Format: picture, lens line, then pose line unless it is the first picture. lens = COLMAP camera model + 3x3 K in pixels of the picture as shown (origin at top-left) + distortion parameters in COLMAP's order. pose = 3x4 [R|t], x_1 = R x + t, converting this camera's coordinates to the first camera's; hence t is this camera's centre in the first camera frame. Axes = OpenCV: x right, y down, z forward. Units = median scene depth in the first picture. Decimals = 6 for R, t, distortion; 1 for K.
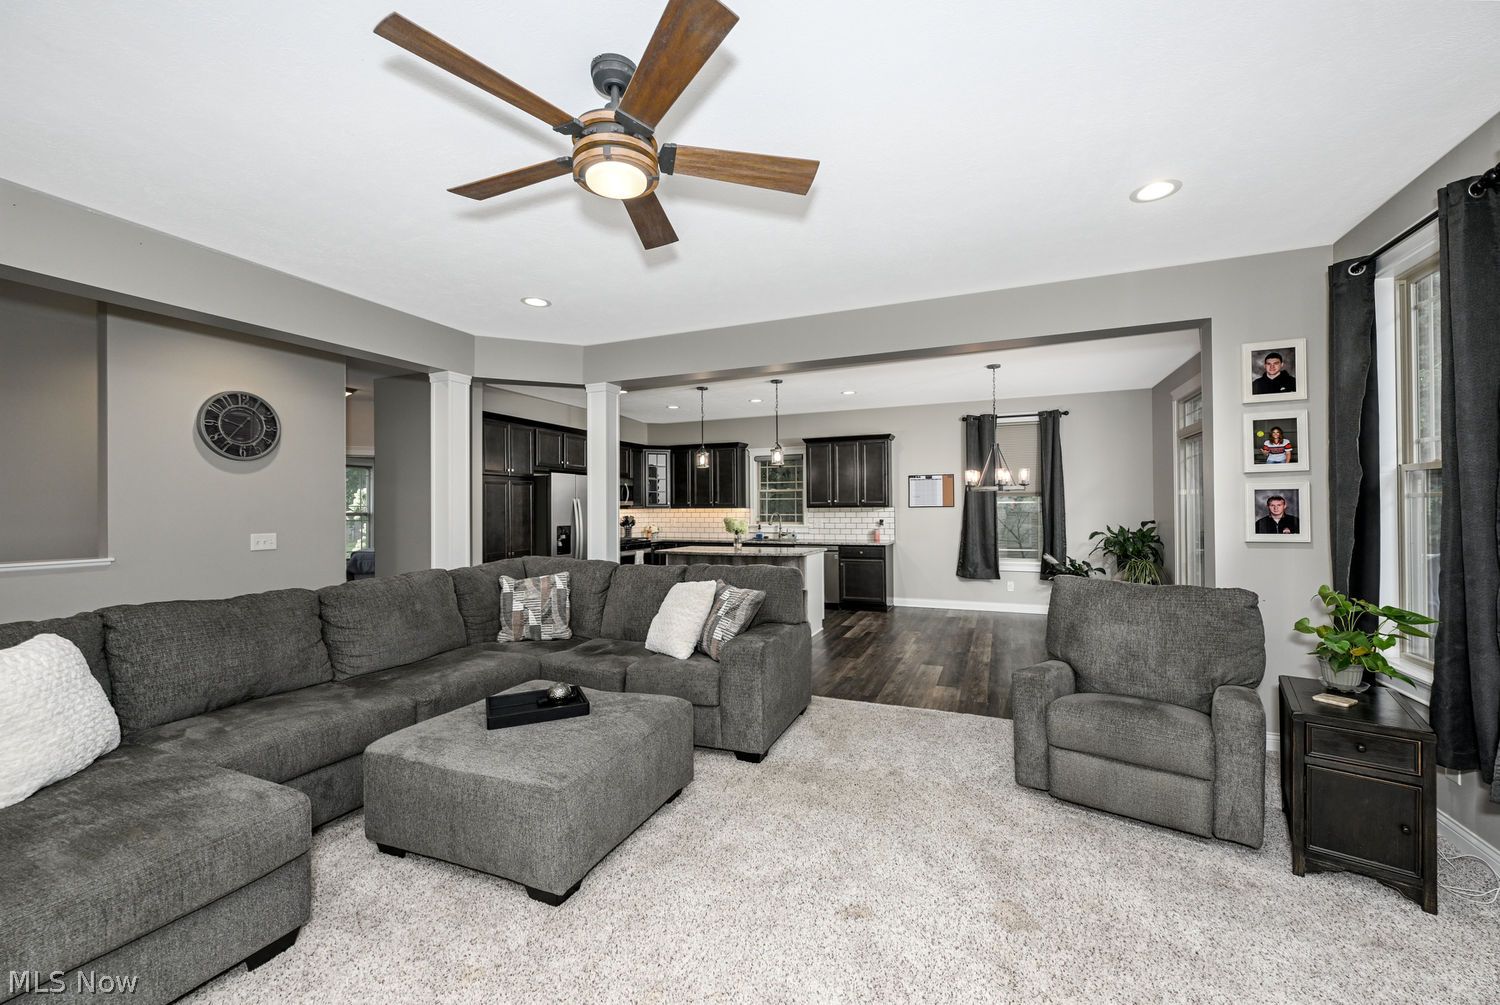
lens RADIAL K [[606.9, 0, 751.6], [0, 606.9, 498.5], [0, 0, 1]] dist [0.000467, -0.000443]
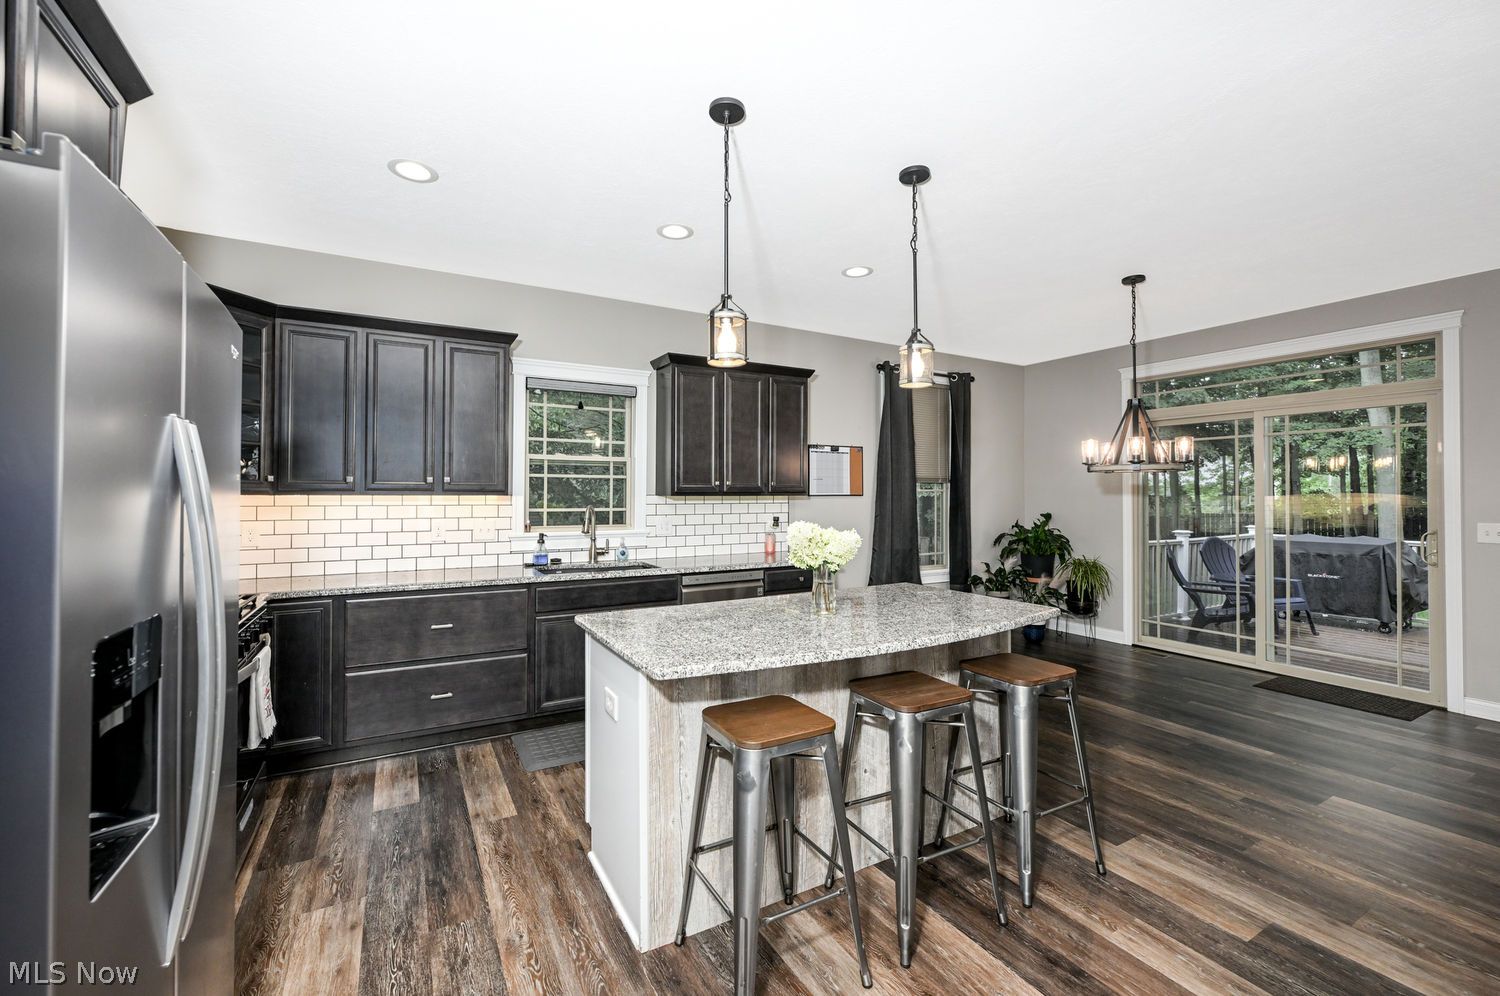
lens RADIAL K [[611.4, 0, 744.4], [0, 611.4, 493.9], [0, 0, 1]] dist [-0.001465, -0.000084]
pose [[0.615516, 0.007063, 0.788093, -0.252875], [-0.018997, 0.999802, 0.005877, 0.009400], [-0.787895, -0.018588, 0.615528, 0.629957]]
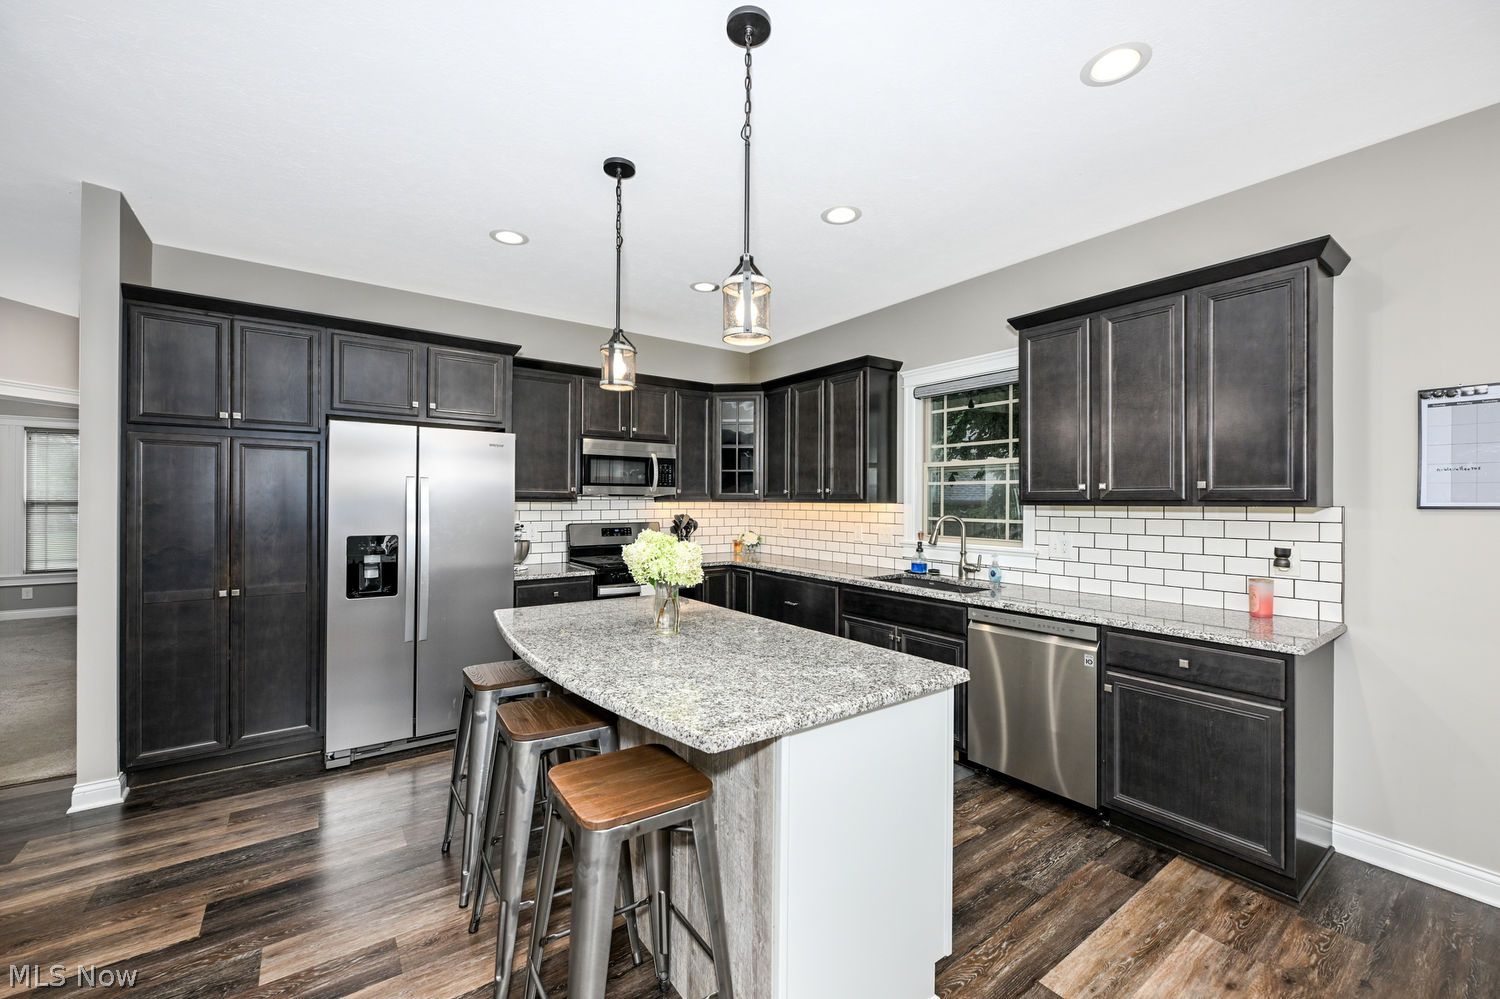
lens RADIAL K [[606.9, 0, 738.3], [0, 606.9, 501.8], [0, 0, 1]] dist [0.000467, -0.000443]
pose [[0.850503, 0.013132, -0.525806, 0.135511], [-0.004626, 0.999836, 0.017488, 0.007564], [0.525950, -0.012441, 0.850425, 0.576090]]
